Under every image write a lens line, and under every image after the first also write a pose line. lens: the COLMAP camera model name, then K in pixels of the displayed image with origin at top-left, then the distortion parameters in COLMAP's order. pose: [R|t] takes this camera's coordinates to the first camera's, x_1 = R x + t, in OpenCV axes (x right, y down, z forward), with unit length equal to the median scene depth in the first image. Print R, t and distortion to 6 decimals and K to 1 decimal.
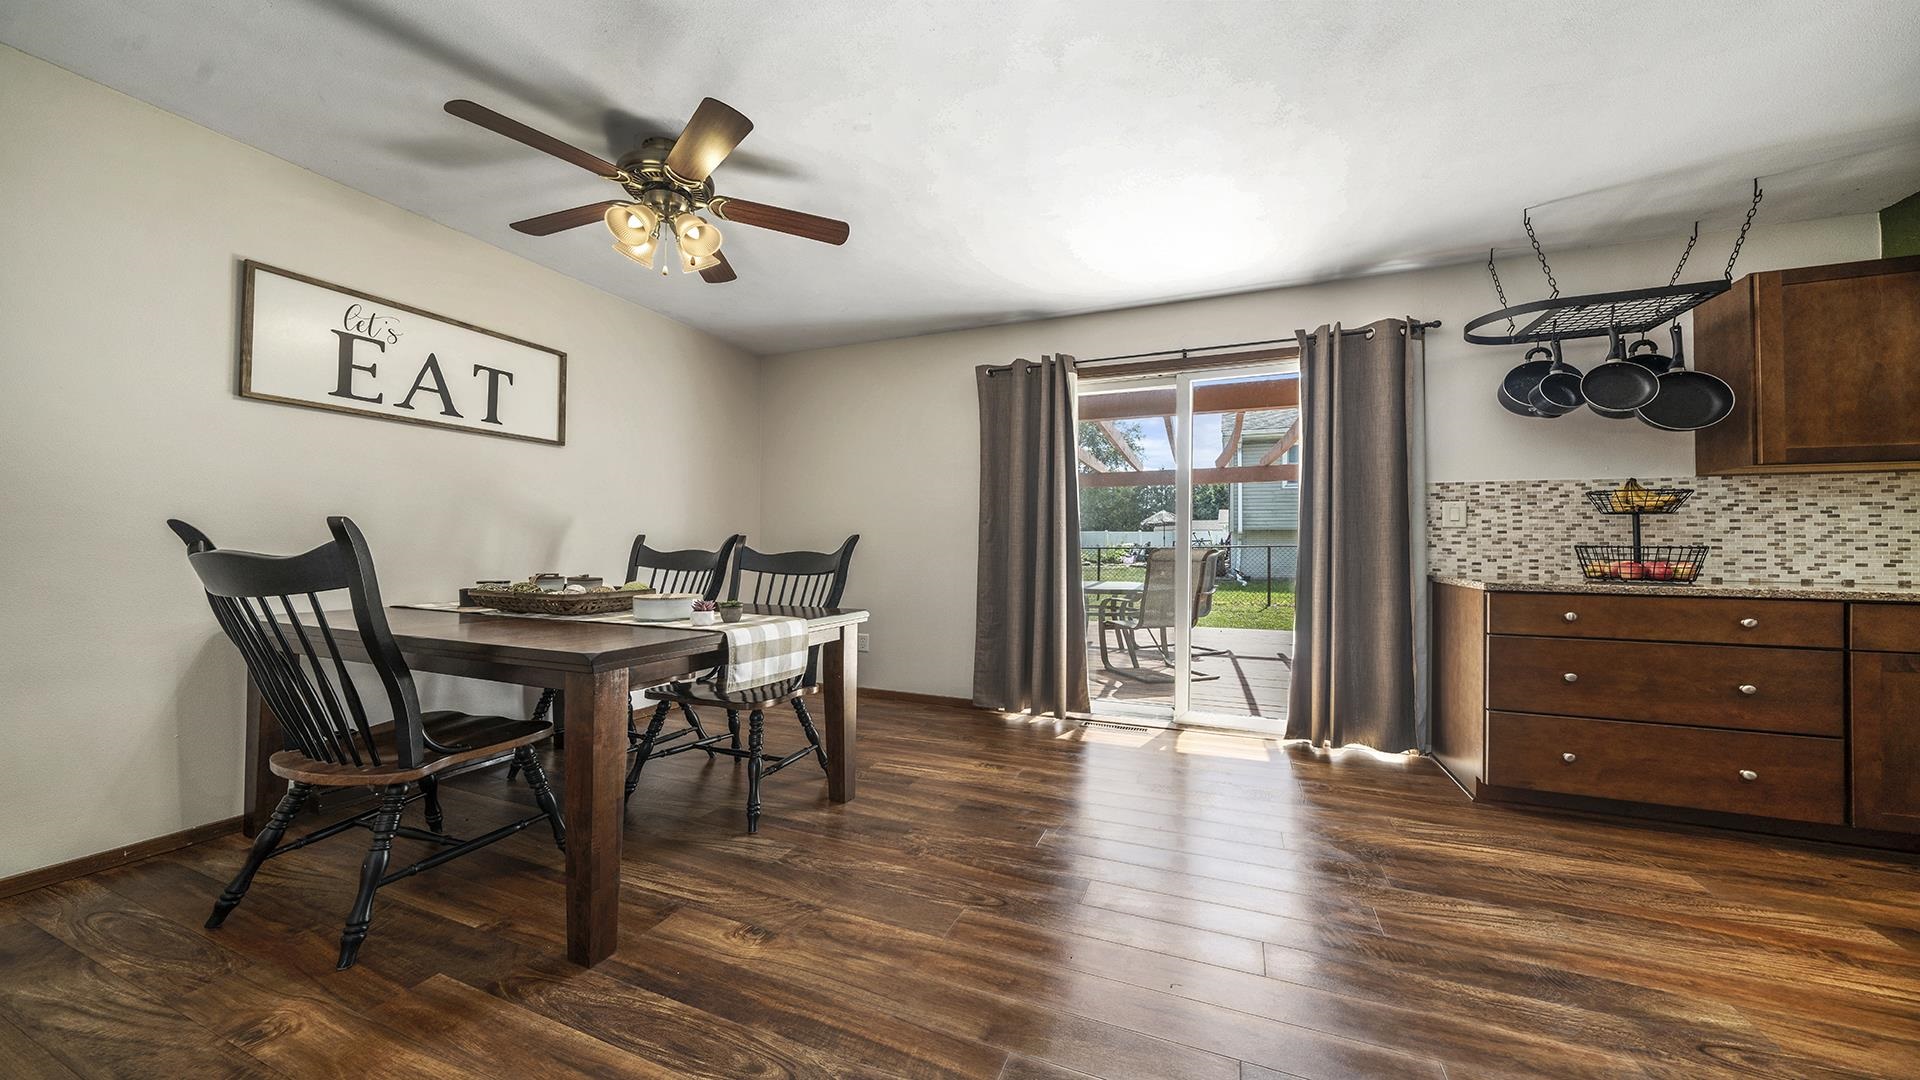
lens RADIAL K [[651.5, 0, 960.3], [0, 651.5, 532.3], [0, 0, 1]] dist [-0.001979, -0.000041]
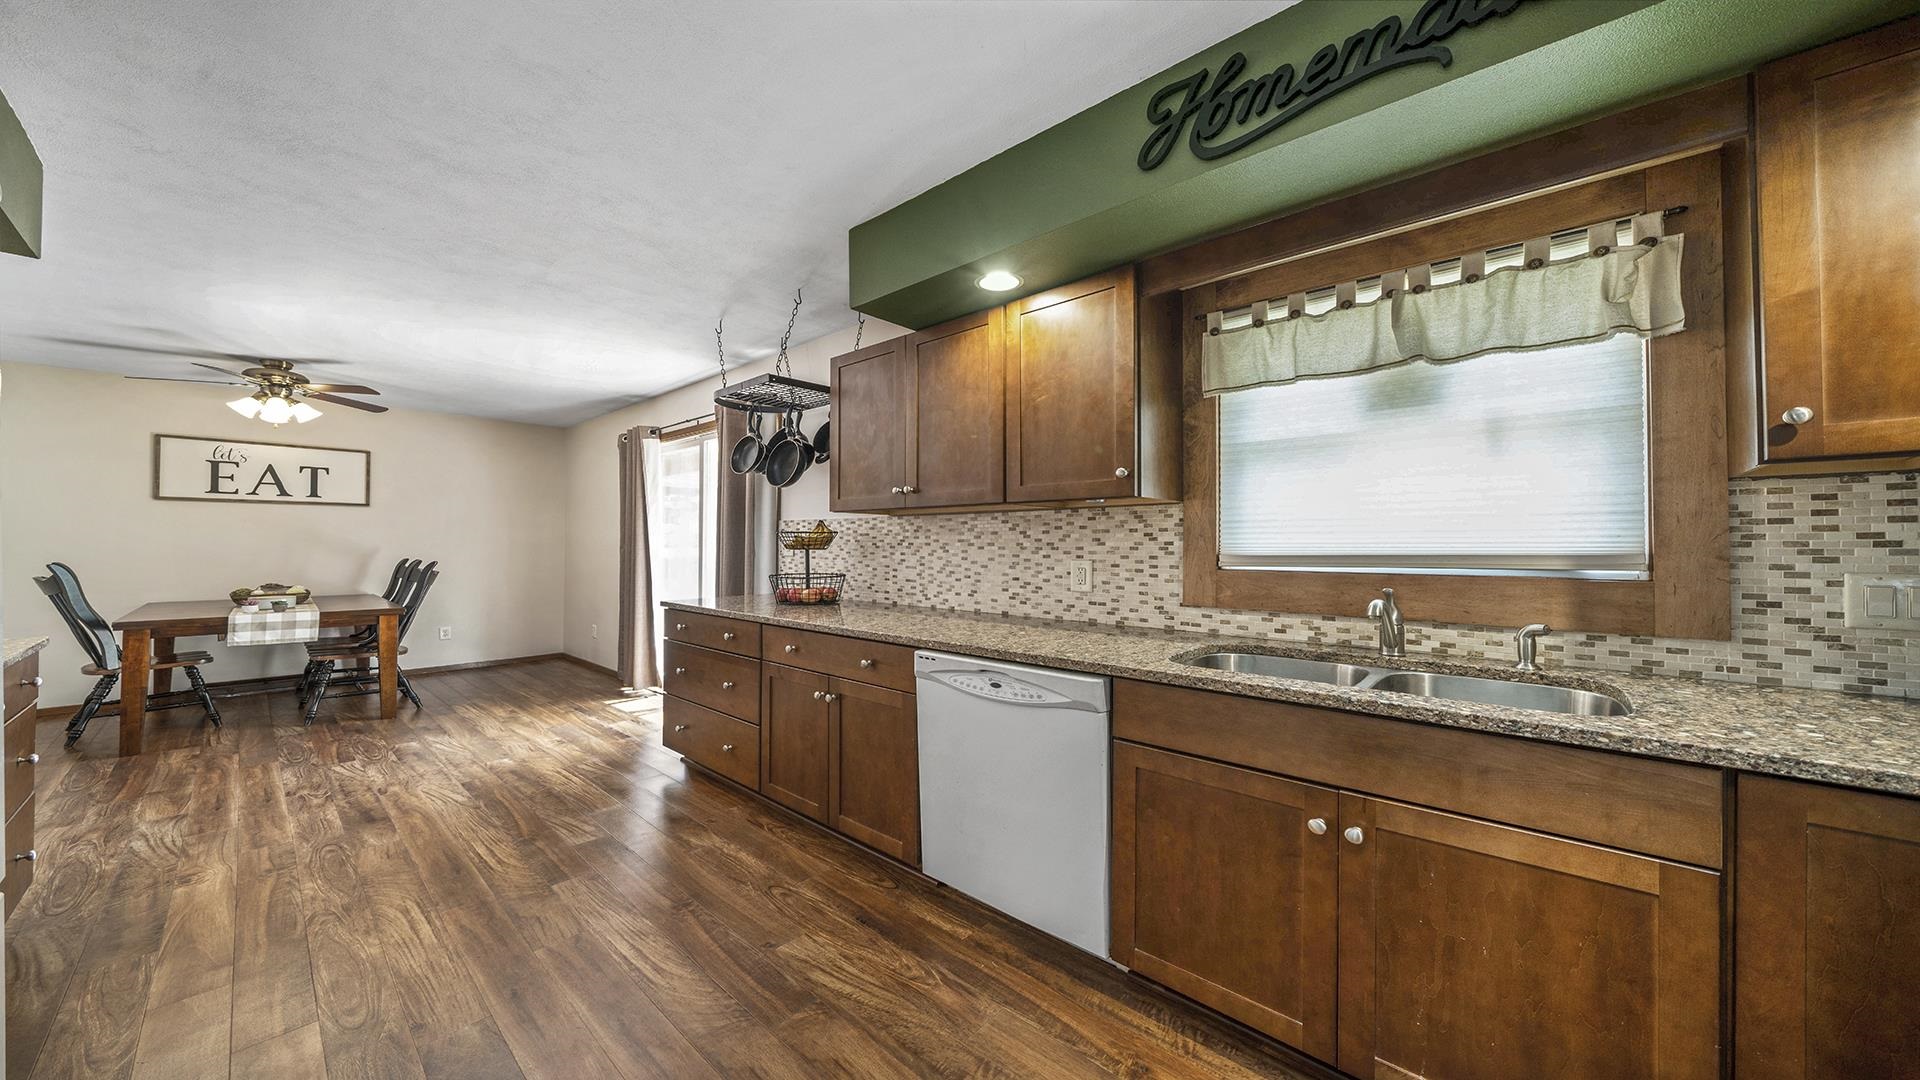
lens RADIAL K [[651.5, 0, 955.7], [0, 651.5, 545.2], [0, 0, 1]] dist [-0.001979, -0.000041]
pose [[0.939110, -0.004497, -0.343588, 1.758512], [0.011176, 0.999785, 0.017459, -0.055680], [0.343436, -0.020236, 0.938958, -0.081118]]
